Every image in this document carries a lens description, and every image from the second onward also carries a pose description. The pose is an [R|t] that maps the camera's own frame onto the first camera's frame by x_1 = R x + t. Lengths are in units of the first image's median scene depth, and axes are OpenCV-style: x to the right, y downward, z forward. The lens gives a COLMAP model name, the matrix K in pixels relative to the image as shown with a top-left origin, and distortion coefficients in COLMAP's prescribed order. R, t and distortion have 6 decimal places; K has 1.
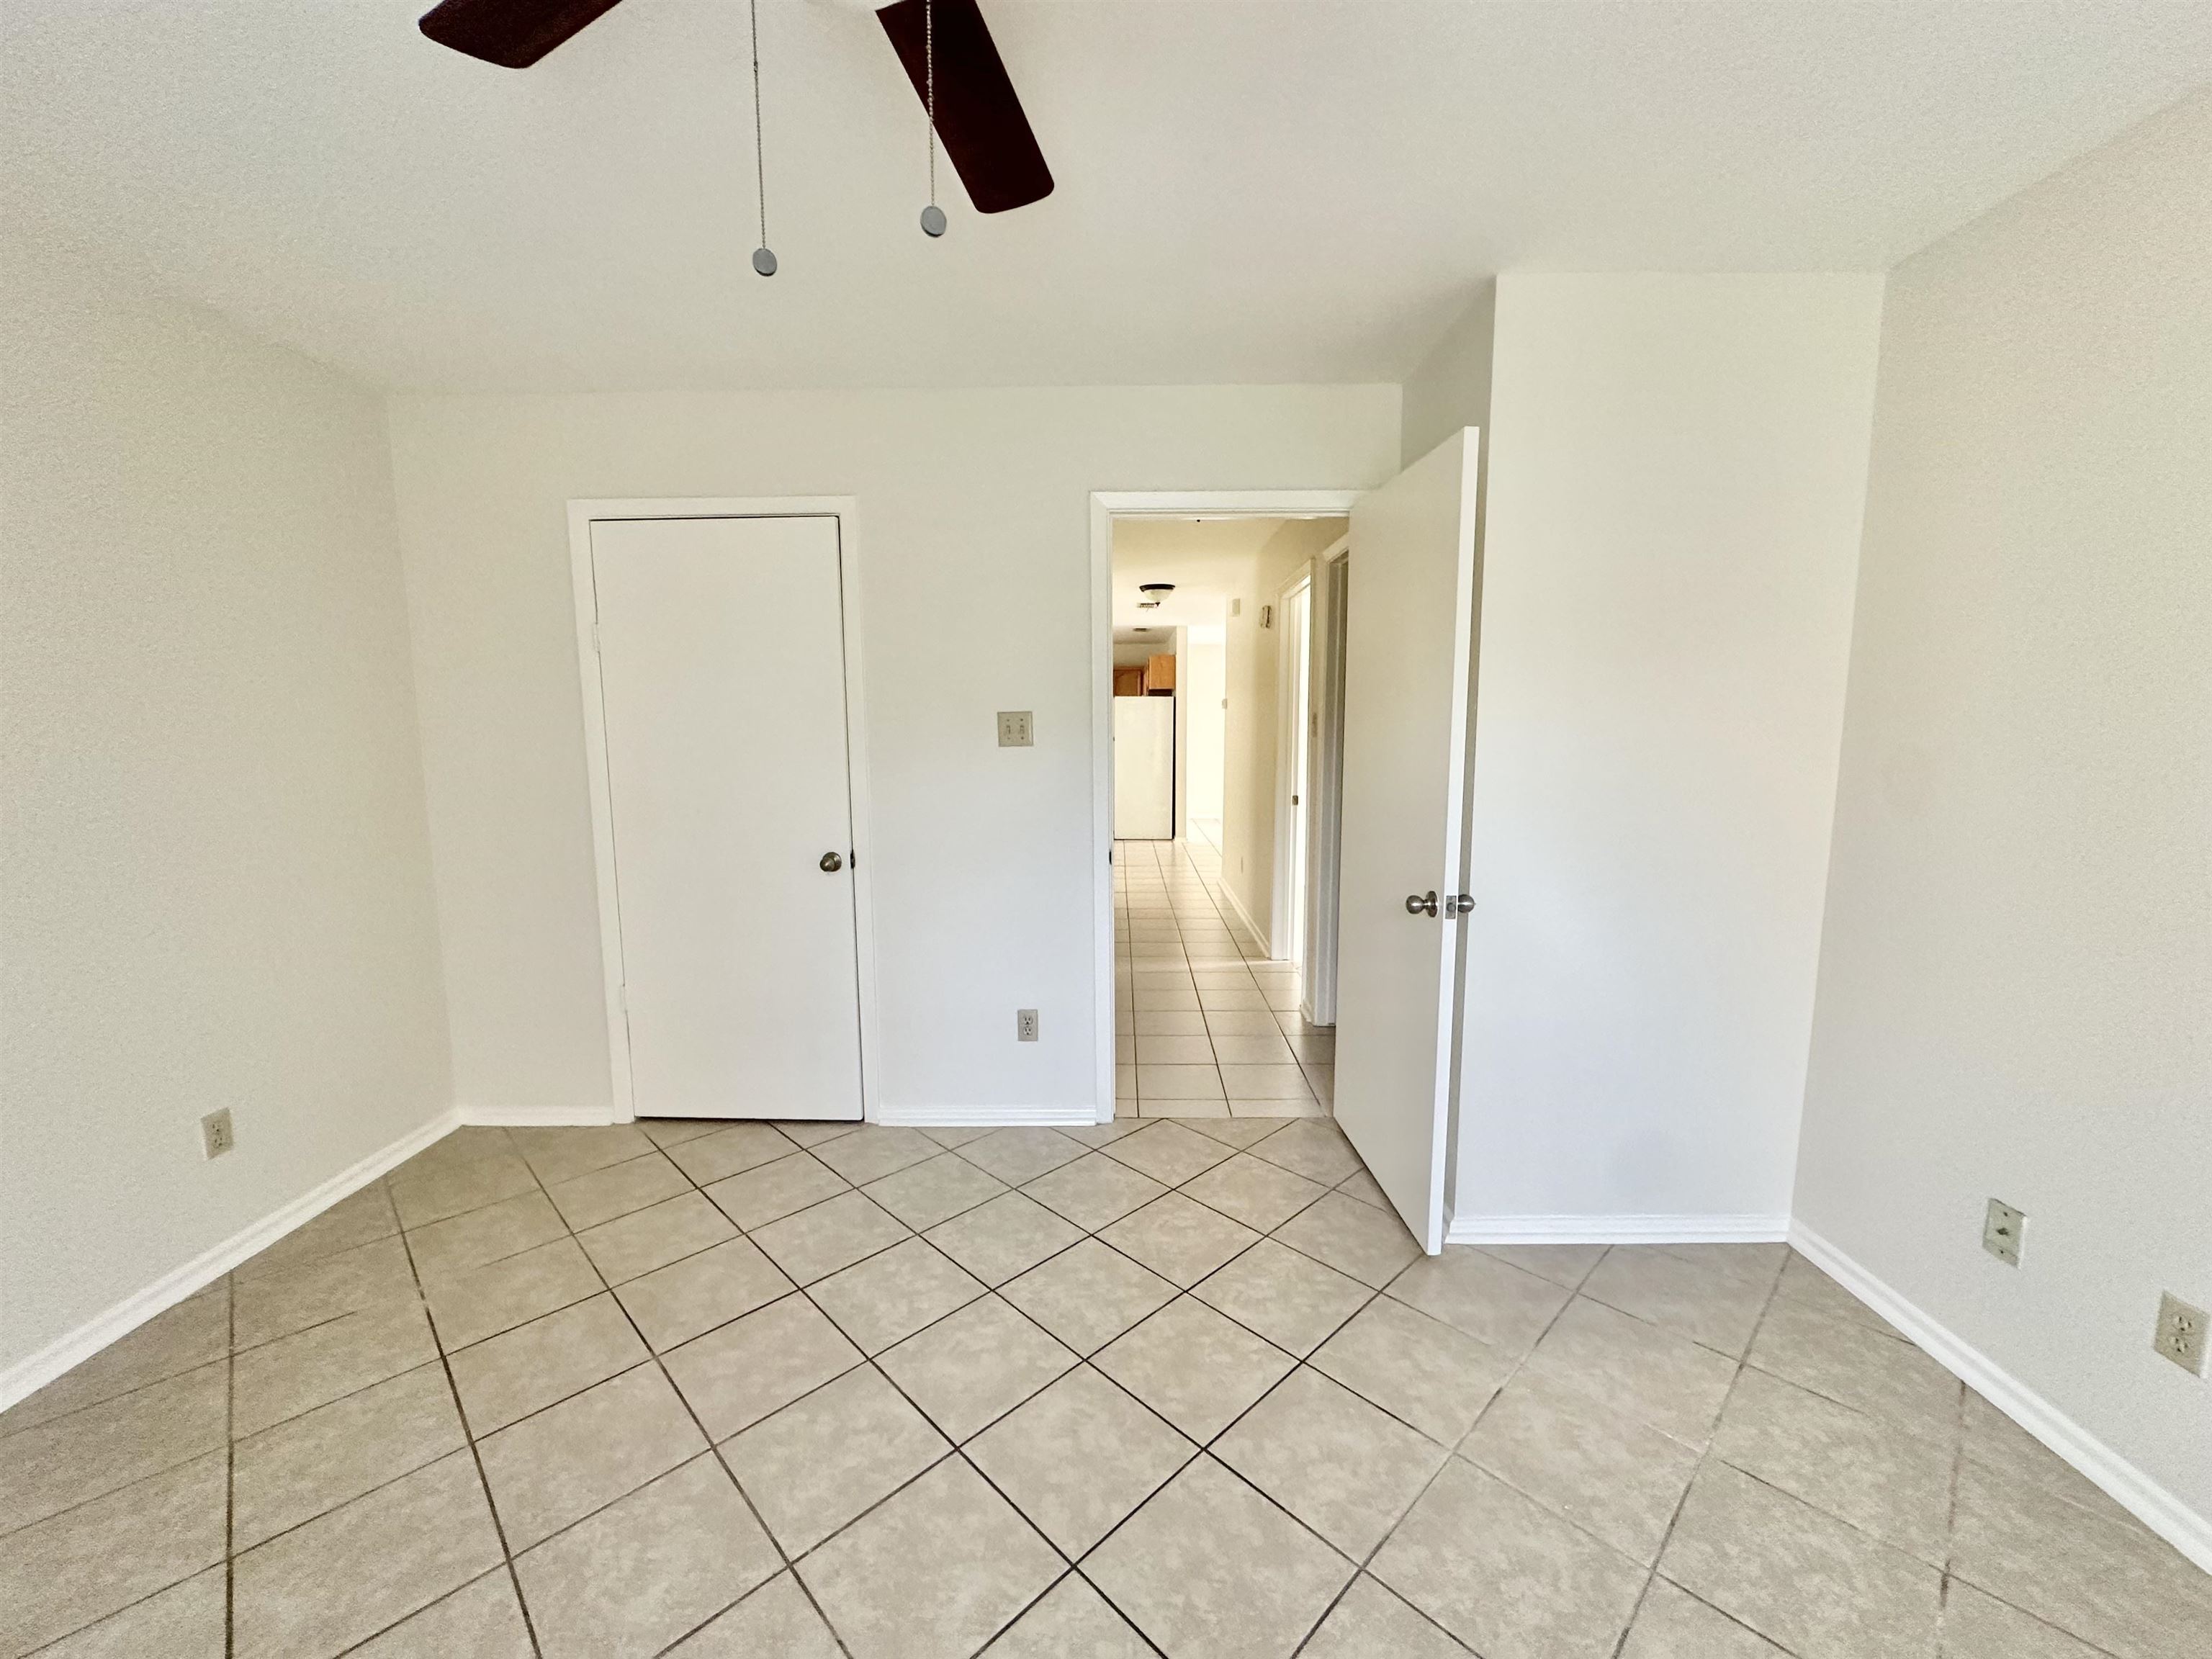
lens RADIAL K [[883.9, 0, 1108.6], [0, 883.9, 819.3], [0, 0, 1]] dist [-0.002080, 0.001593]
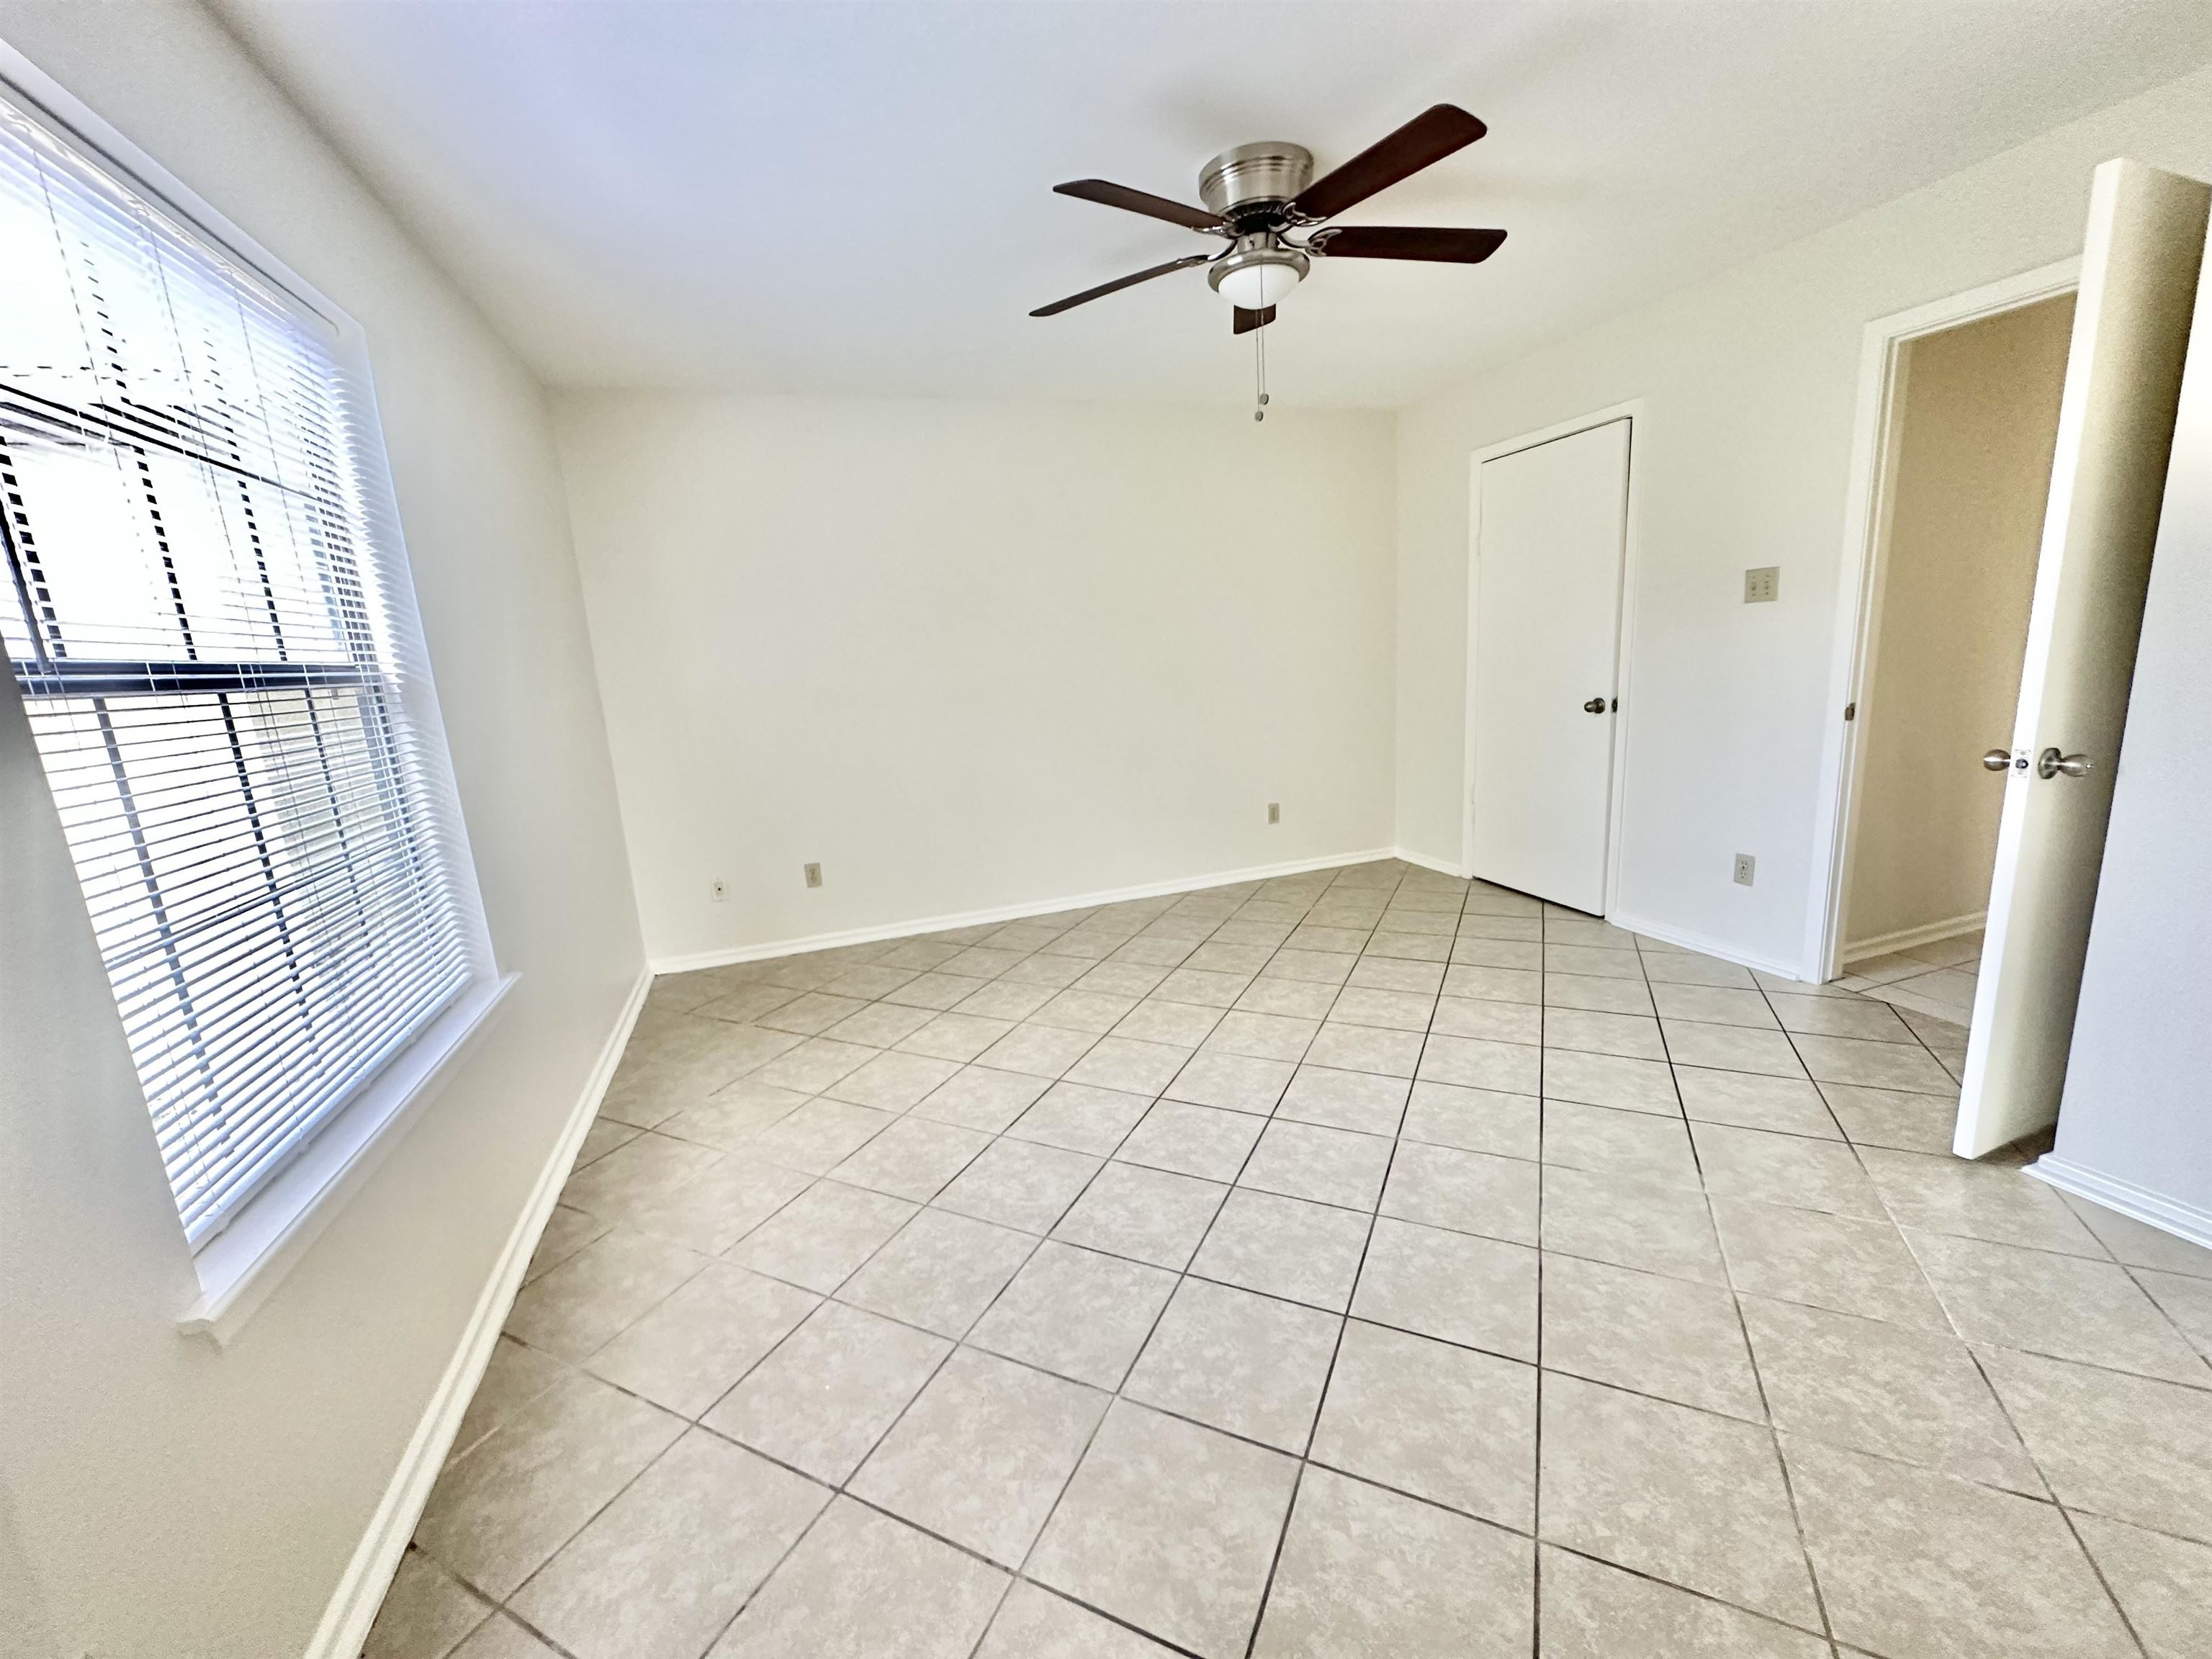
lens RADIAL K [[883.9, 0, 1111.6], [0, 883.9, 833.7], [0, 0, 1]] dist [-0.002080, 0.001593]
pose [[0.329730, 0.164510, -0.929632, 0.667821], [-0.030979, 0.986056, 0.163507, 0.040094], [0.943567, -0.025114, 0.330228, -0.077767]]
